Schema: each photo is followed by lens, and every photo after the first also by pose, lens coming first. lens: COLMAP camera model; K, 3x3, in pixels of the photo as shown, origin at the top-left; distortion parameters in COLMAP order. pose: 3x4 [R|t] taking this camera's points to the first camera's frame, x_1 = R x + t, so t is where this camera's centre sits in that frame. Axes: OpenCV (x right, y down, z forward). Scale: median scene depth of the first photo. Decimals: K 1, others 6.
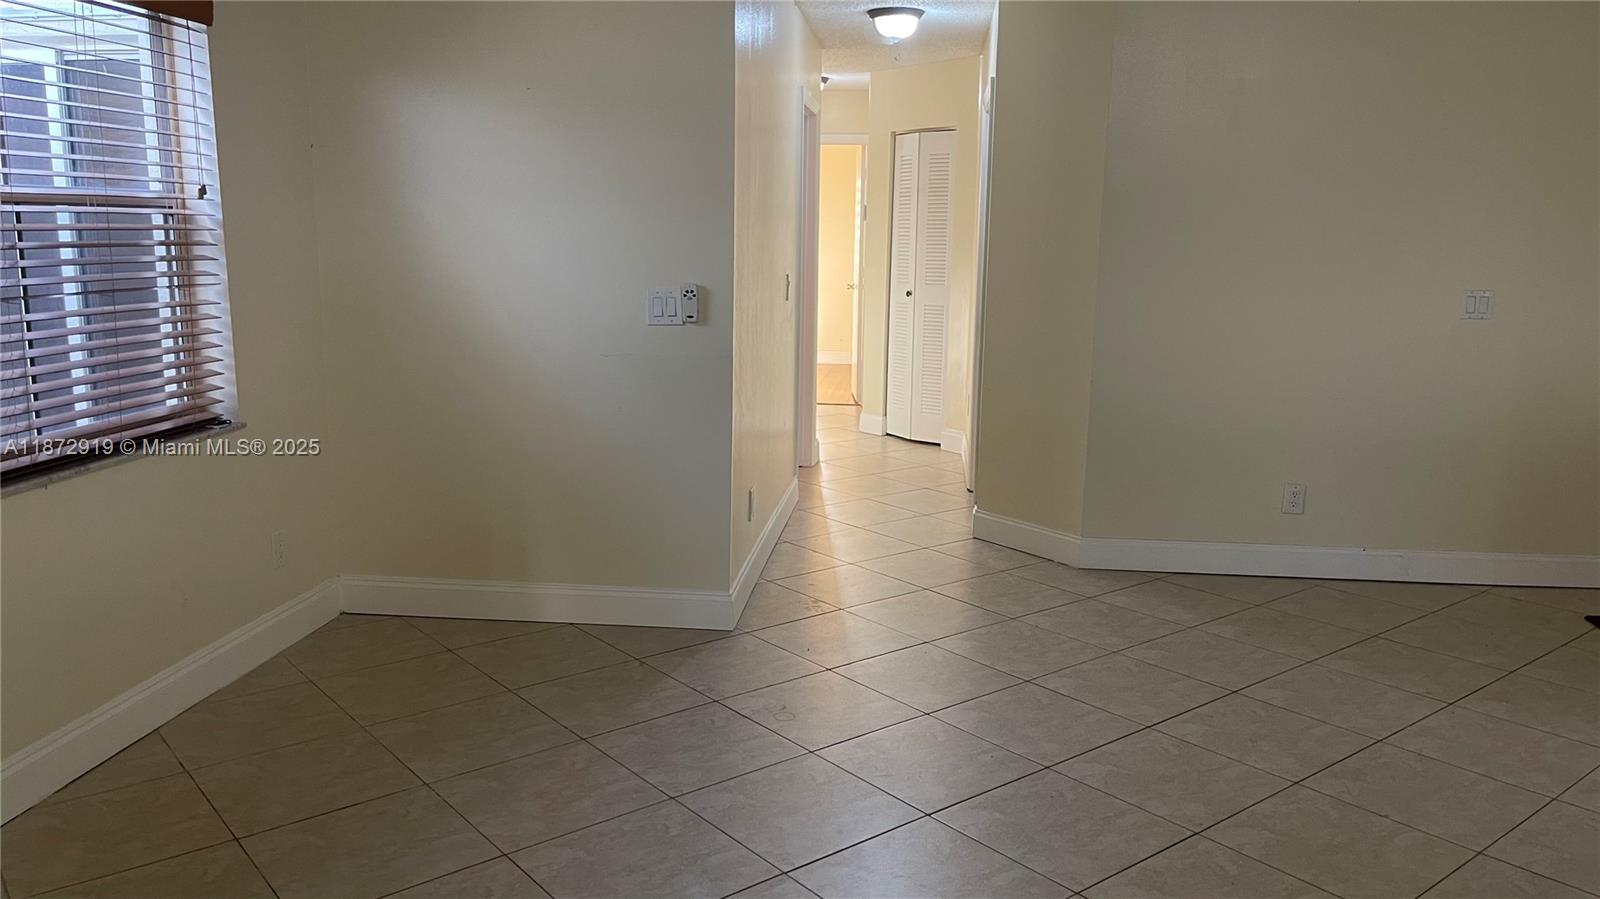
lens RADIAL K [[1218.0, 0, 801.4], [0, 1218.0, 447.6], [0, 0, 1]] dist [0.064570, -0.021737]
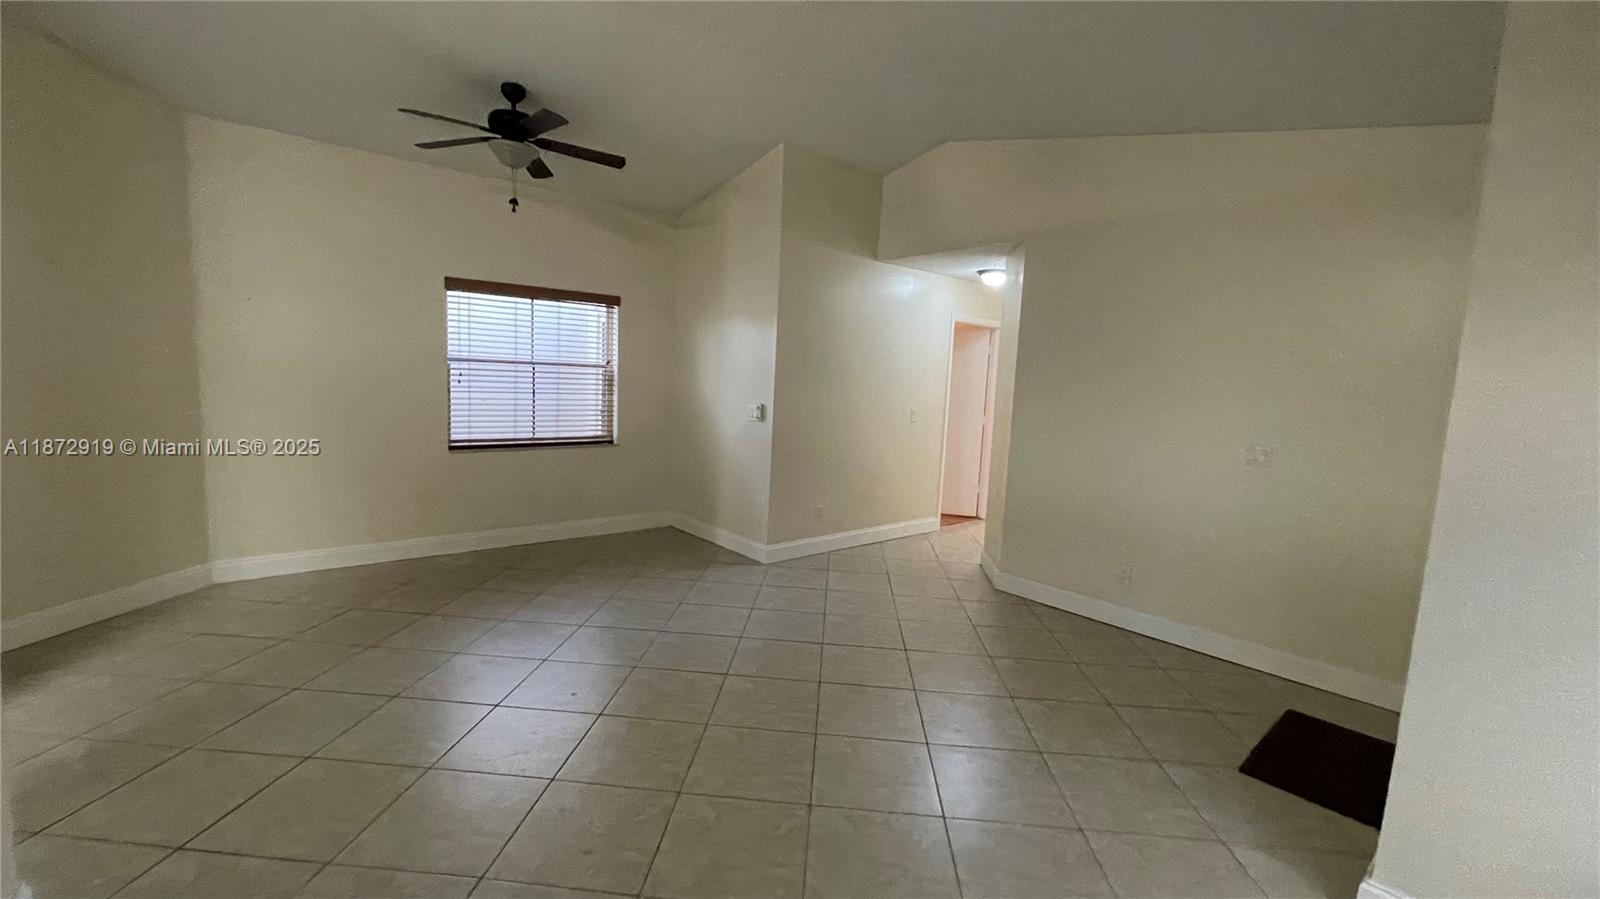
lens RADIAL K [[649.1, 0, 772.9], [0, 649.1, 424.1], [0, 0, 1]] dist [-0.003331, 0.001337]
pose [[0.718354, 0.073410, -0.691793, 0.664887], [-0.154063, 0.986513, -0.055293, -0.029331], [0.678404, 0.146300, 0.719975, 0.137026]]
